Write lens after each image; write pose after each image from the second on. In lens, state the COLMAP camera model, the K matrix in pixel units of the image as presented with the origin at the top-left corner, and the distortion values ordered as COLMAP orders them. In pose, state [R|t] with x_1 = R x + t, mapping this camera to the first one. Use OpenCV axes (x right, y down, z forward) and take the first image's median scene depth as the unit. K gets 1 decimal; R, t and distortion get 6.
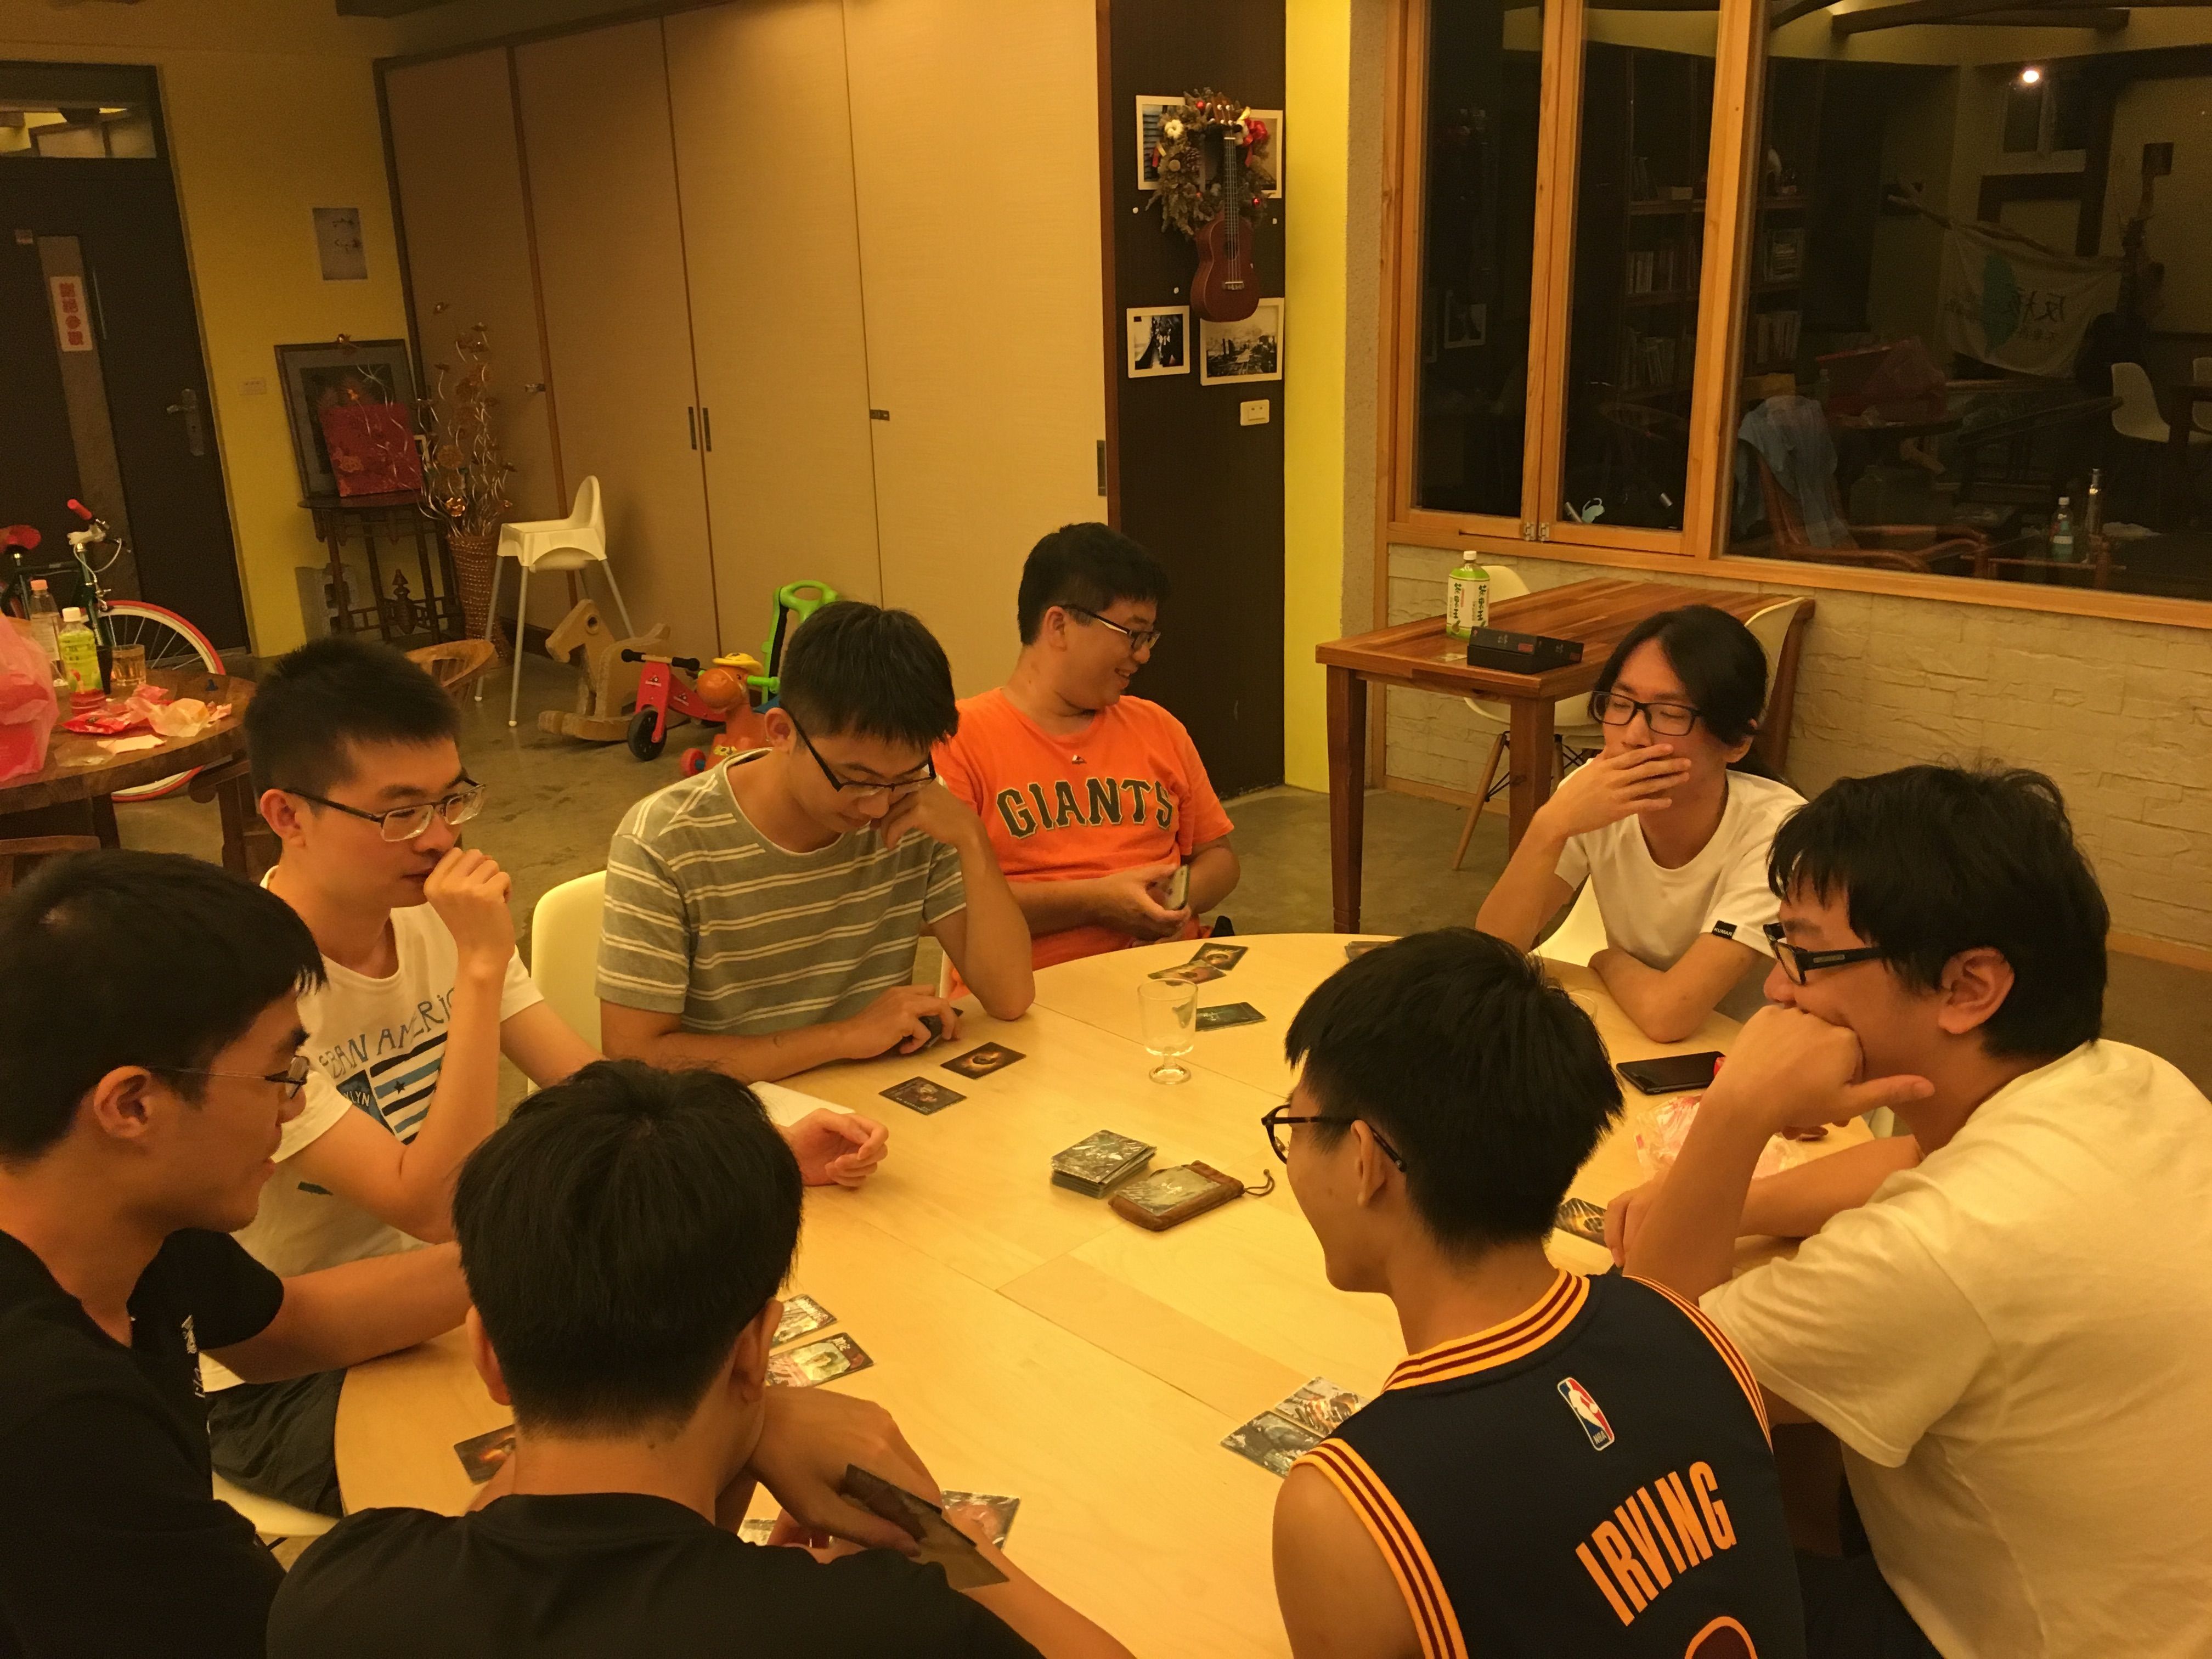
lens RADIAL K [[1877.7, 0, 1113.9], [0, 1877.7, 837.0], [0, 0, 1]] dist [0.078054, -0.108321]
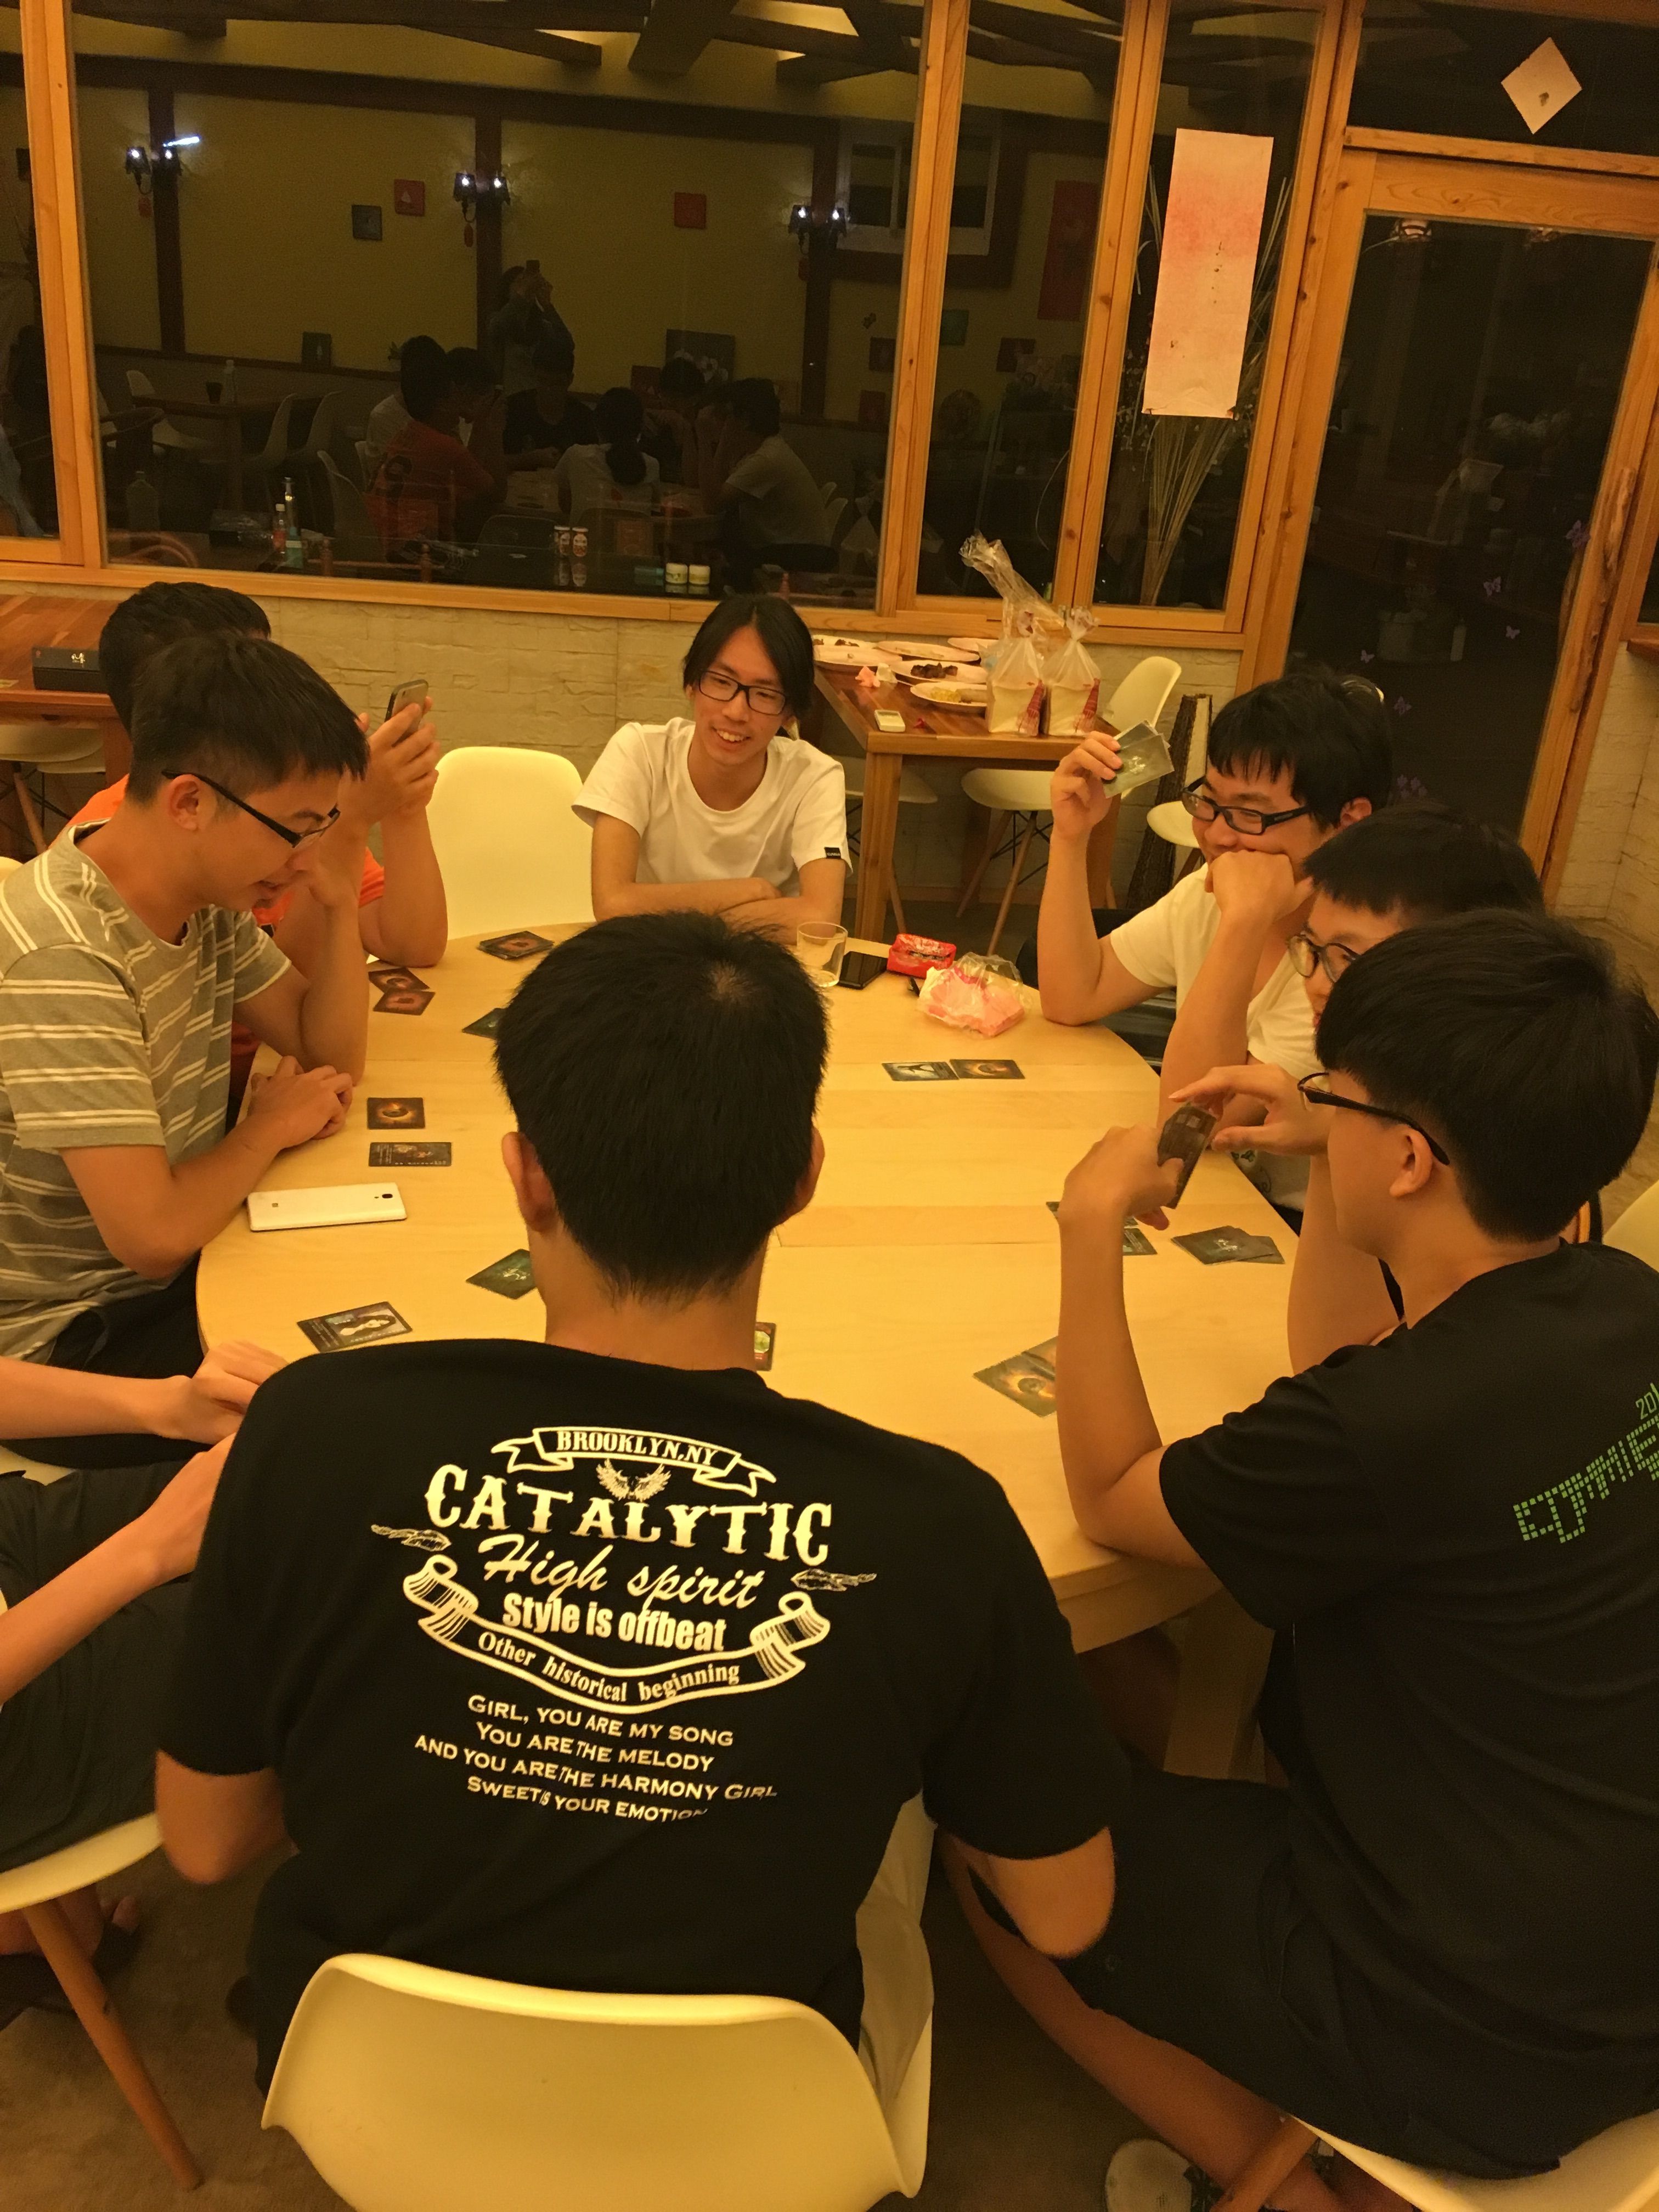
lens RADIAL K [[1877.7, 0, 830.7], [0, 1877.7, 1099.0], [0, 0, 1]] dist [0.078054, -0.108321]
pose [[0.572208, -0.253007, 0.780107, -0.342628], [0.151423, 0.967462, 0.202701, -0.025135], [-0.806008, 0.002139, 0.591900, 0.120206]]
